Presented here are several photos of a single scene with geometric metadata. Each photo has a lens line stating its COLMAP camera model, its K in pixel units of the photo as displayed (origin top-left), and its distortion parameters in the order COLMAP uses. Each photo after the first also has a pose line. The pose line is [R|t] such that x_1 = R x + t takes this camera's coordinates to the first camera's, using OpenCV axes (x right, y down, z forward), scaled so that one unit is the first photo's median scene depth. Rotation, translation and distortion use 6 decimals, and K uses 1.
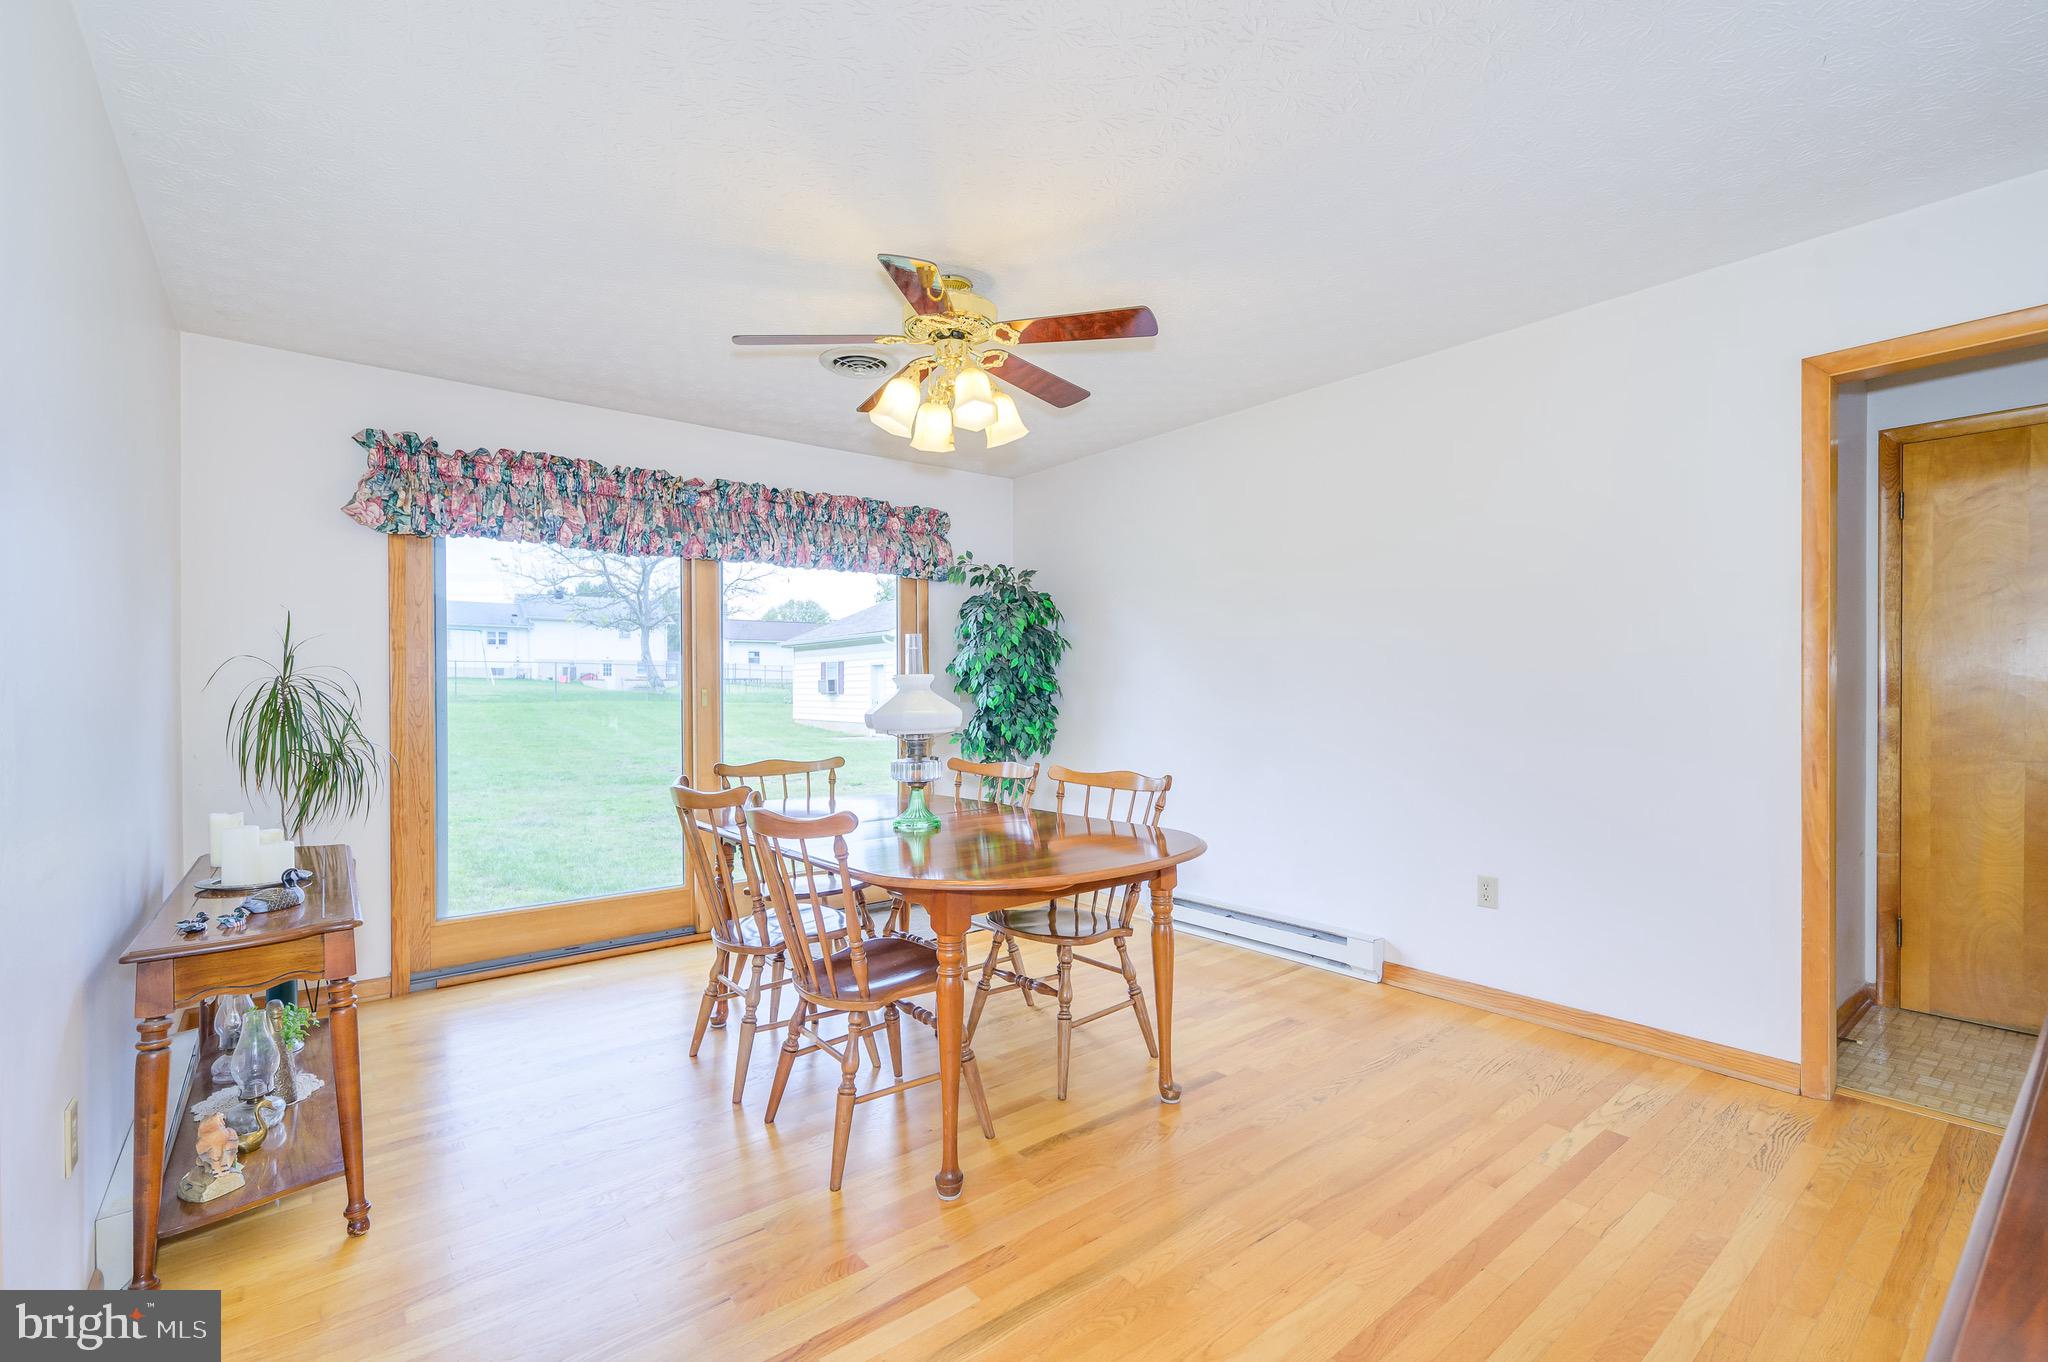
lens RADIAL K [[909.8, 0, 1014.1], [0, 909.8, 685.0], [0, 0, 1]] dist [-0.000787, -0.000265]
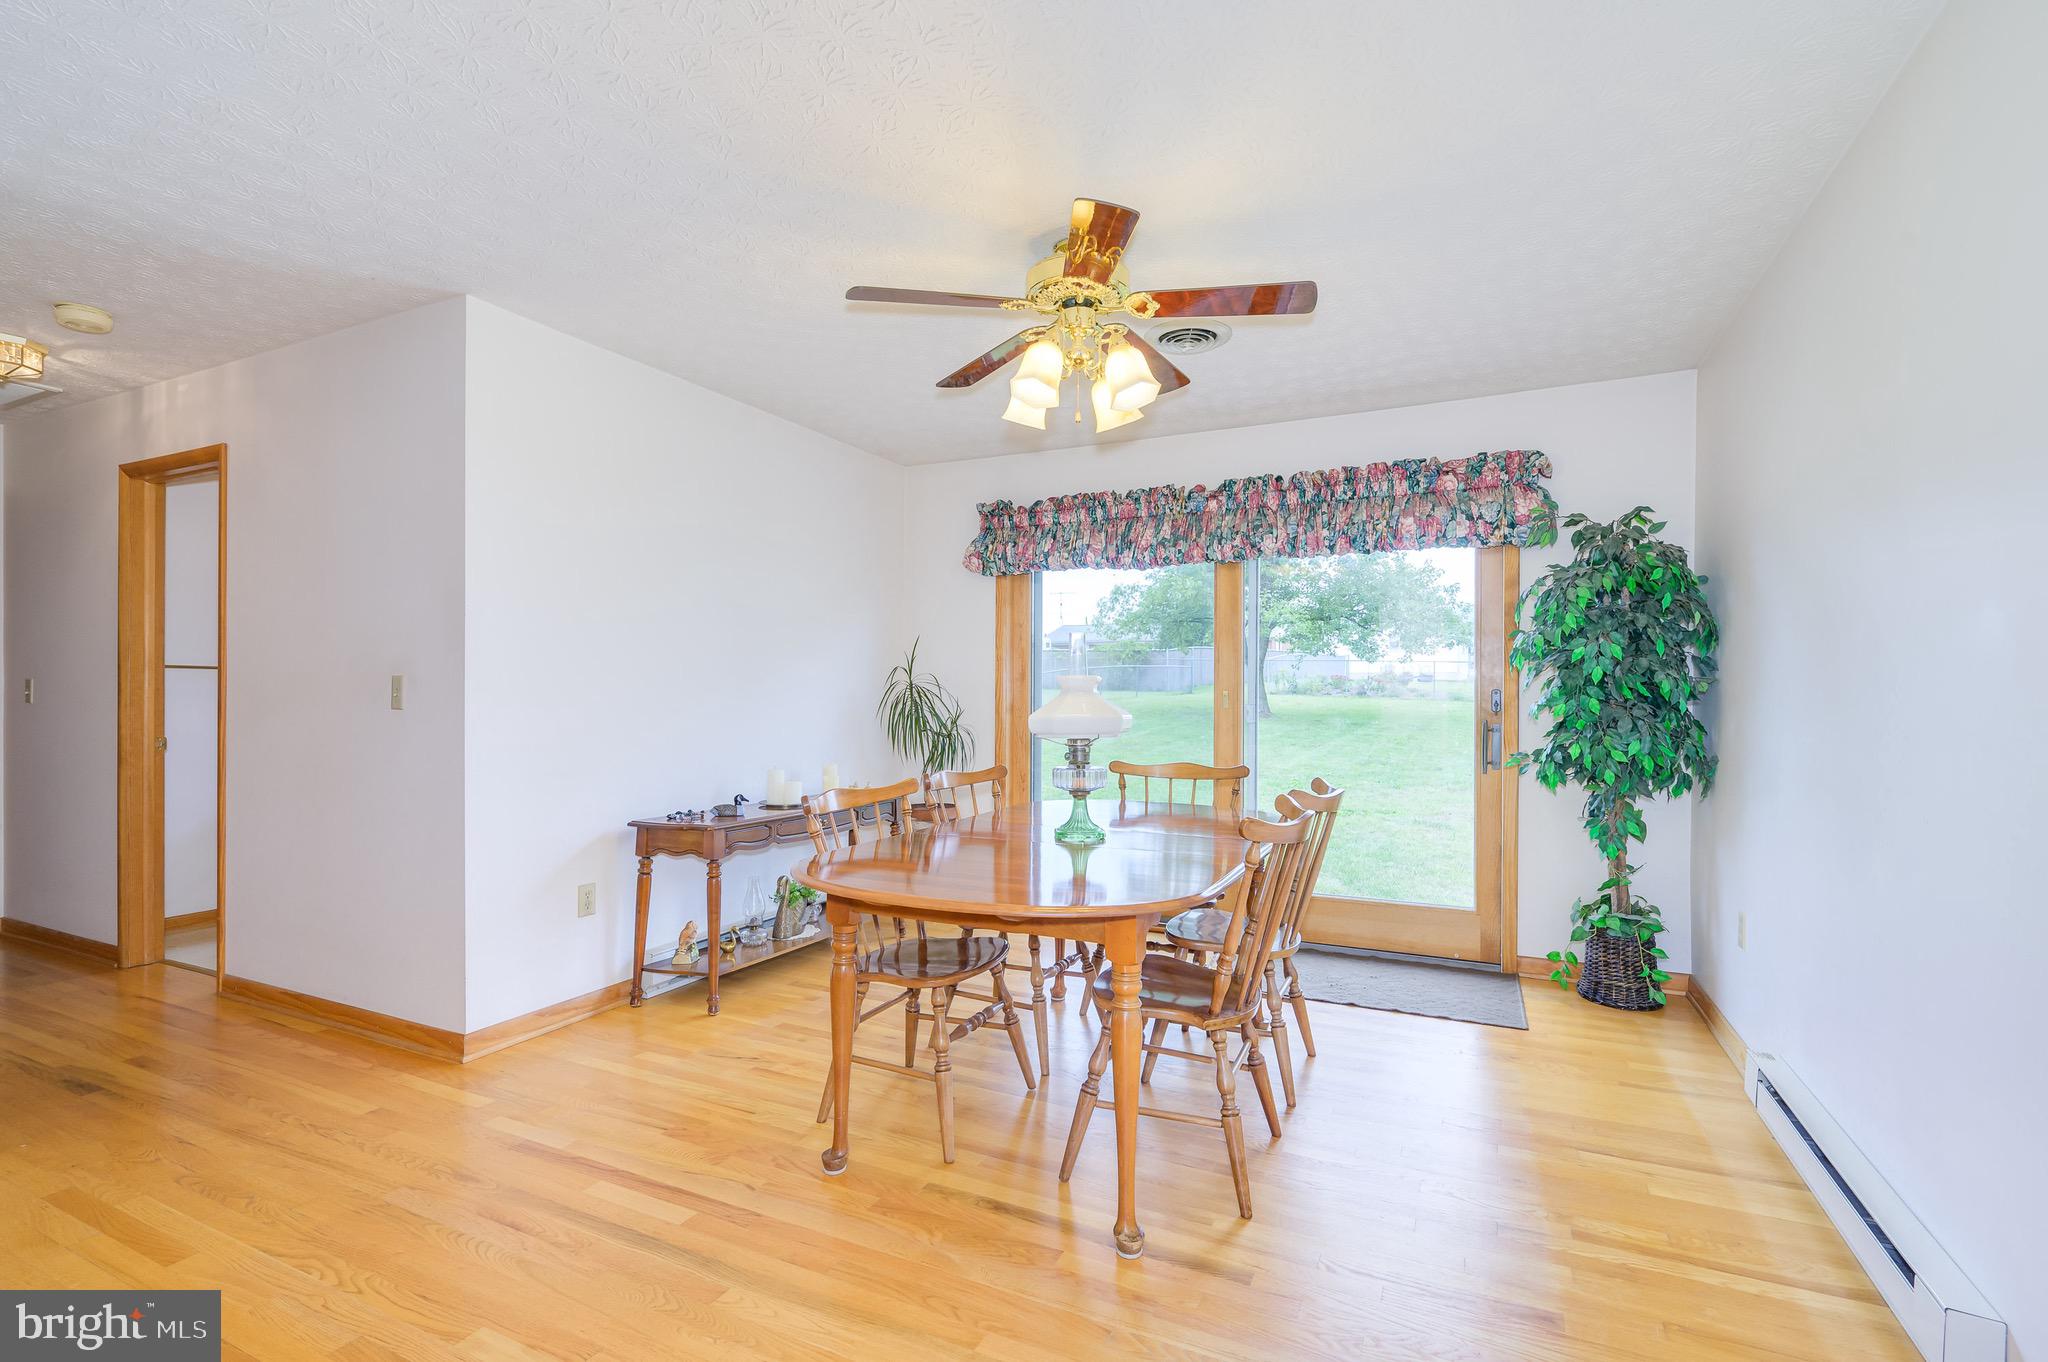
lens RADIAL K [[925.4, 0, 1032.5], [0, 925.4, 691.0], [0, 0, 1]] dist [0.001855, 0.000303]
pose [[0.431894, 0.004744, -0.901912, 0.510585], [-0.000280, 0.999987, 0.005125, -0.000606], [0.901924, -0.001961, 0.431890, 0.381568]]
